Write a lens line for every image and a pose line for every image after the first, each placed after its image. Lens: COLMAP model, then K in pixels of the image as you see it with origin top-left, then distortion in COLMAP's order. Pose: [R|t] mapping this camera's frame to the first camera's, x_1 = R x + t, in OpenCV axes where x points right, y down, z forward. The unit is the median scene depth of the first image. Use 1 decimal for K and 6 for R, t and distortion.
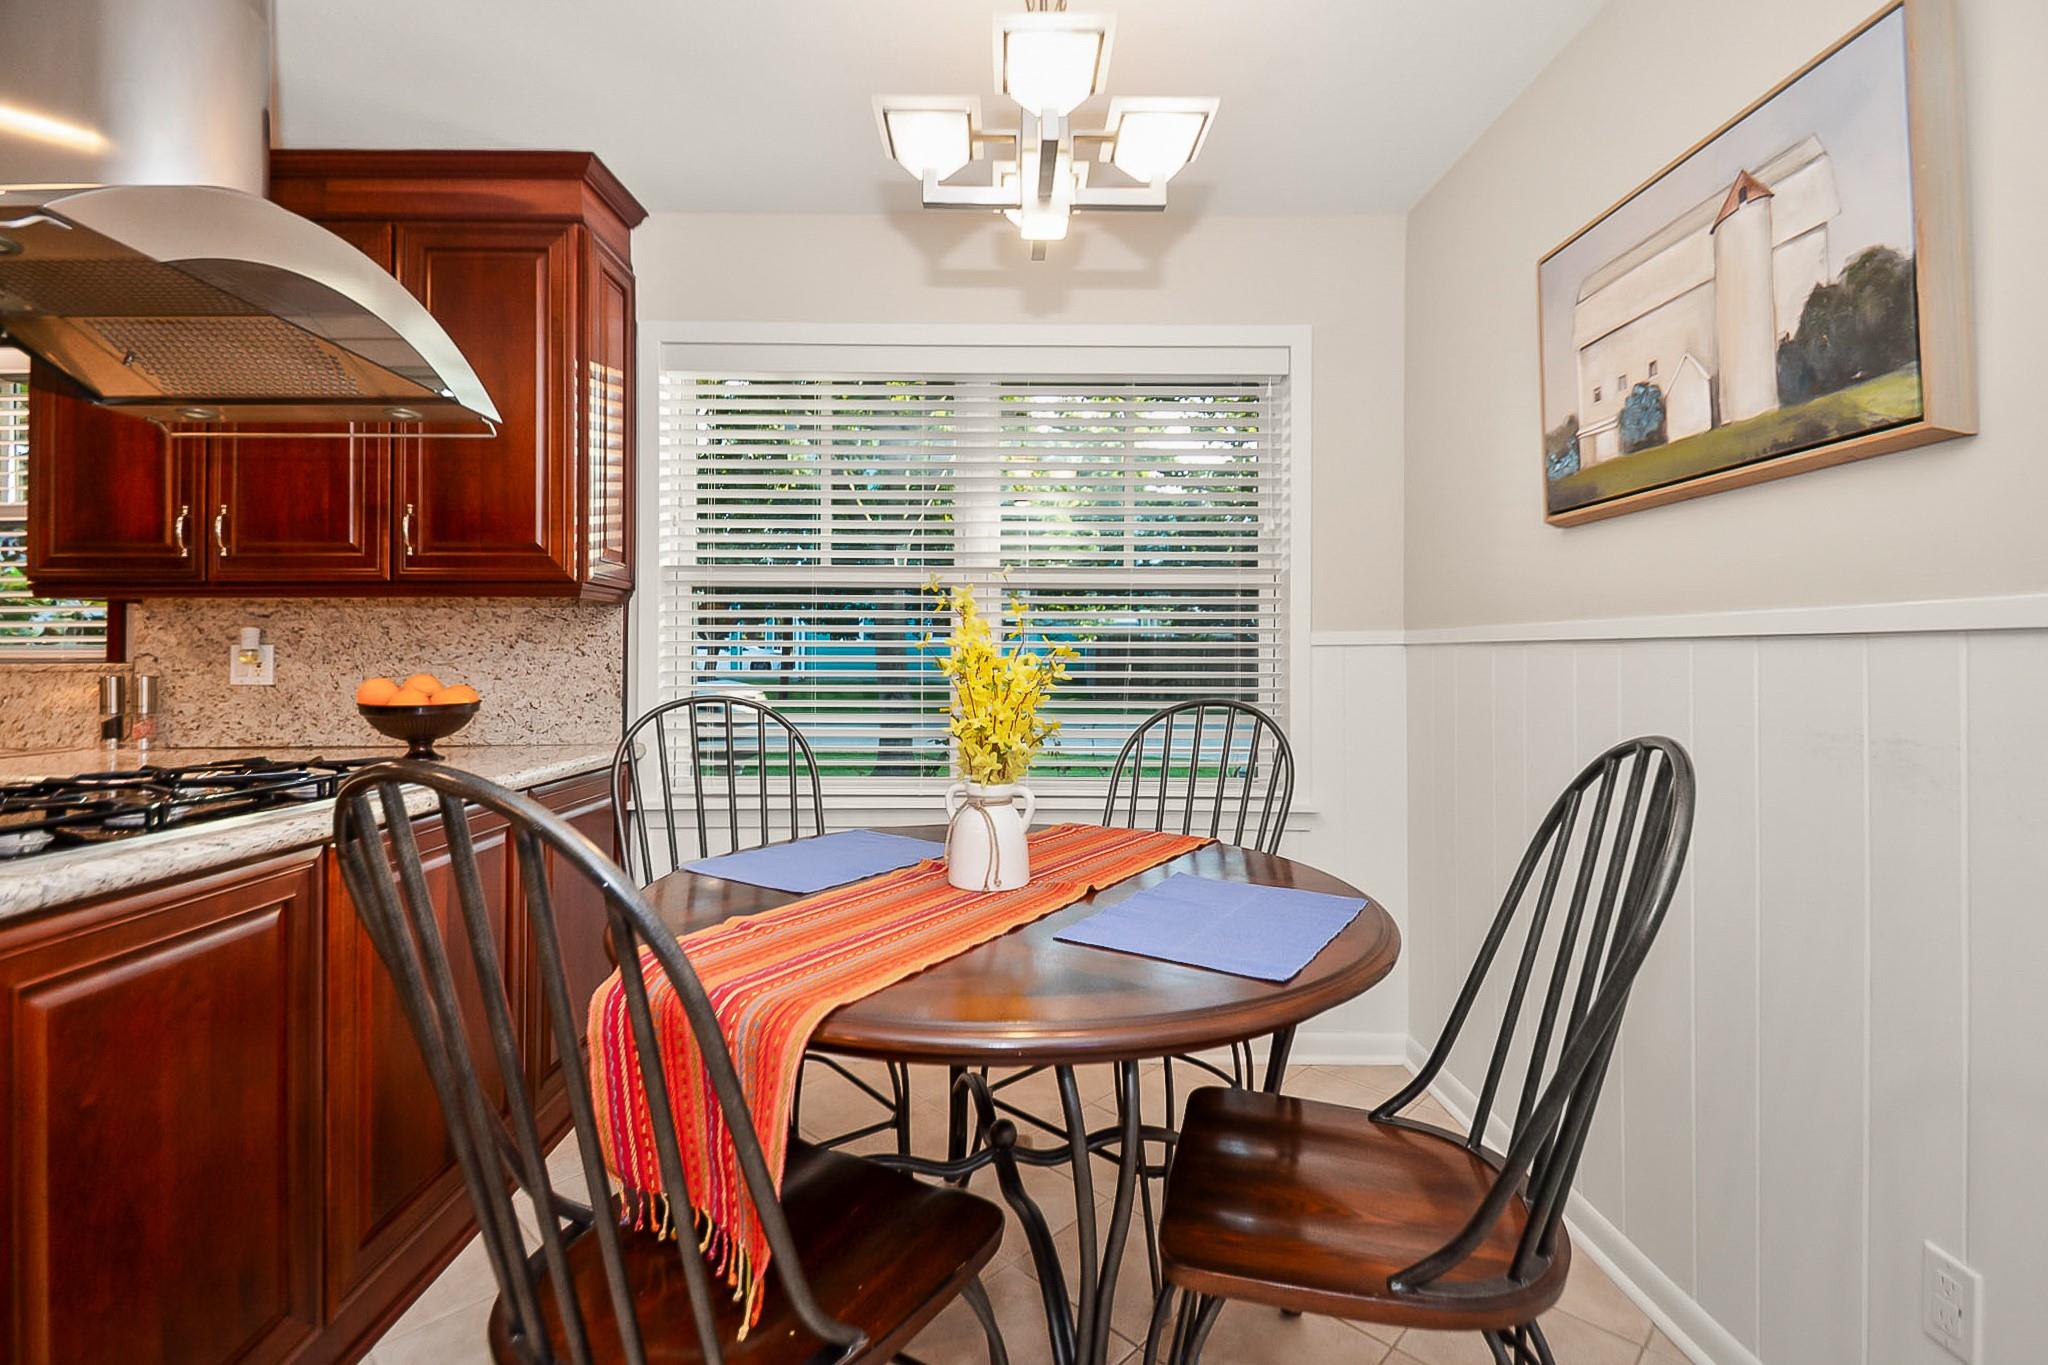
lens RADIAL K [[917.1, 0, 1030.7], [0, 917.1, 644.4], [0, 0, 1]] dist [0.013256, -0.007134]
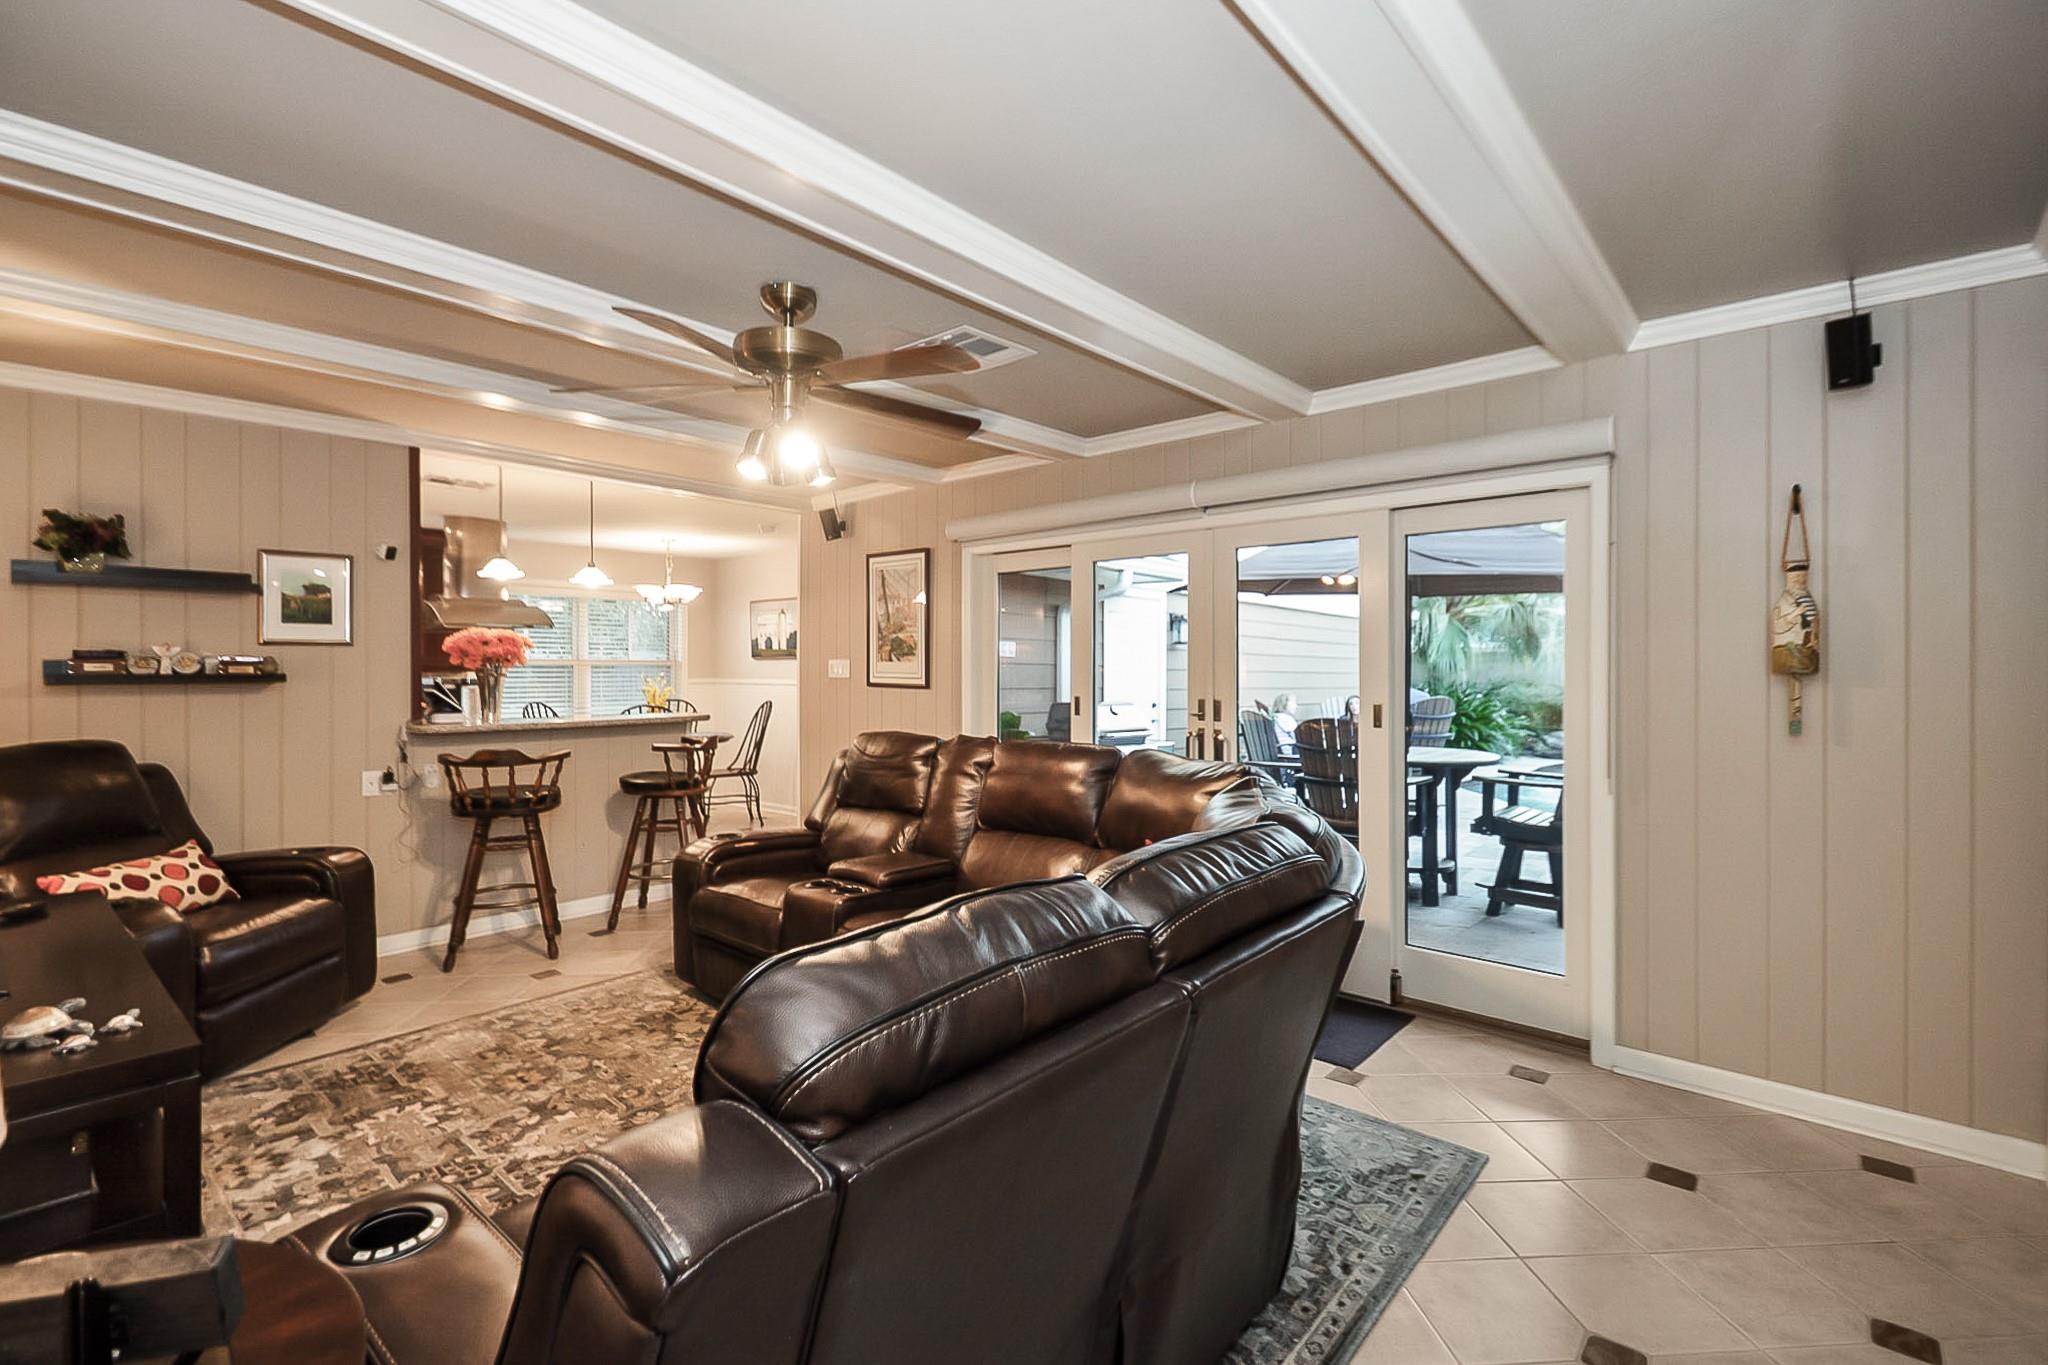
lens RADIAL K [[917.1, 0, 1043.6], [0, 917.1, 699.1], [0, 0, 1]] dist [0.013256, -0.007134]
pose [[0.669078, -0.026403, 0.742723, -1.490620], [-0.004643, 0.999201, 0.039704, -0.090305], [-0.743177, -0.030014, 0.668421, -2.504662]]
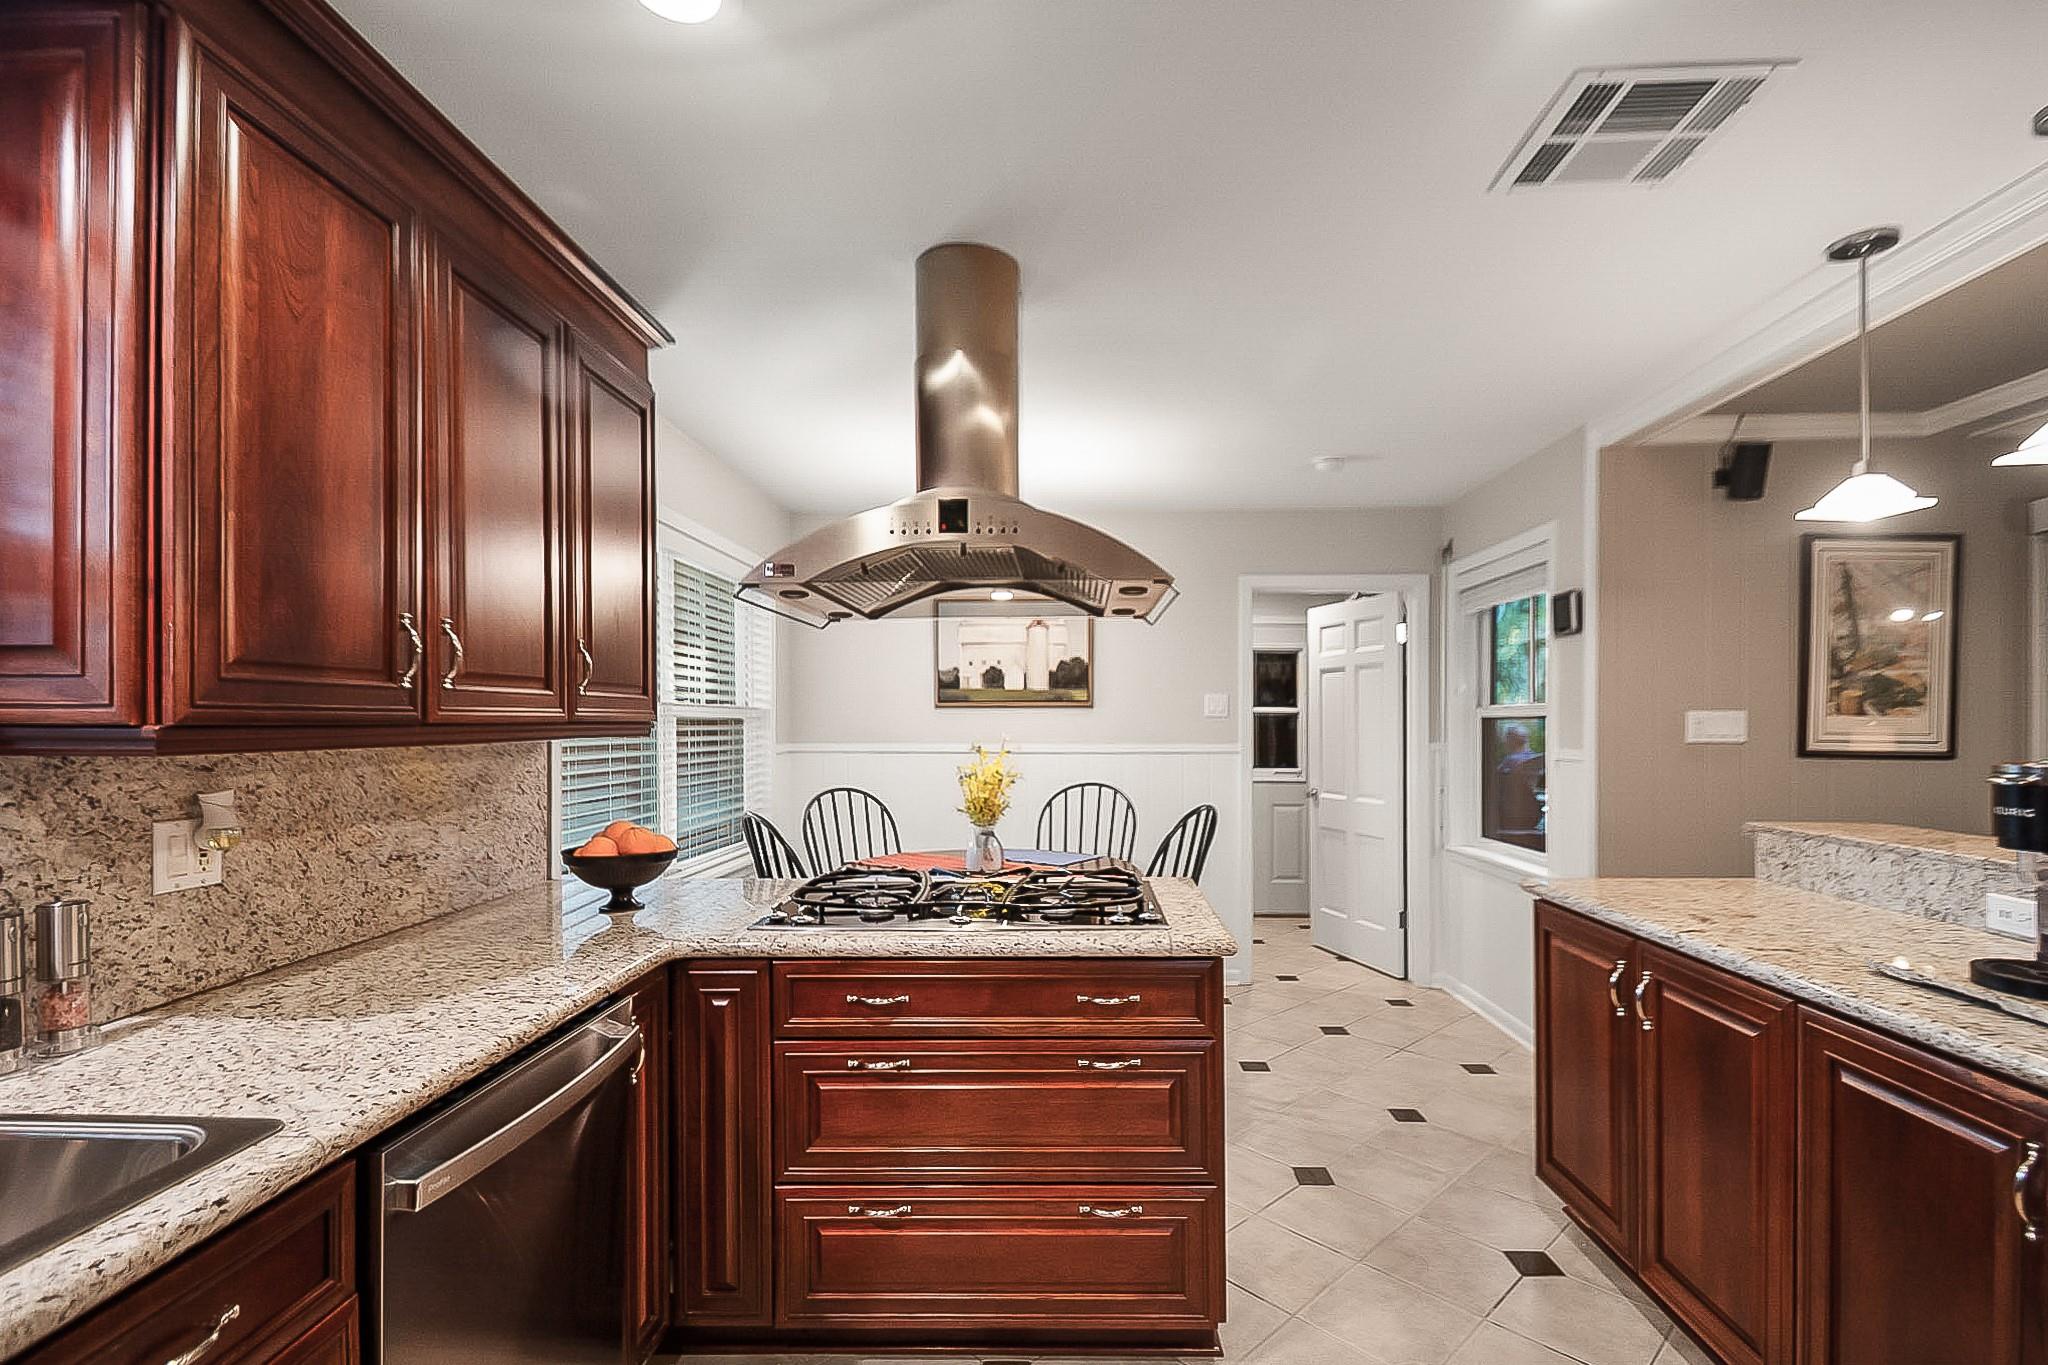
lens RADIAL K [[917.1, 0, 1034.7], [0, 917.1, 733.5], [0, 0, 1]] dist [0.013256, -0.007134]
pose [[0.050938, -0.013960, 0.998604, -1.492027], [-0.009390, 0.999851, 0.014456, -0.071910], [-0.998658, -0.010113, 0.050799, 0.469022]]
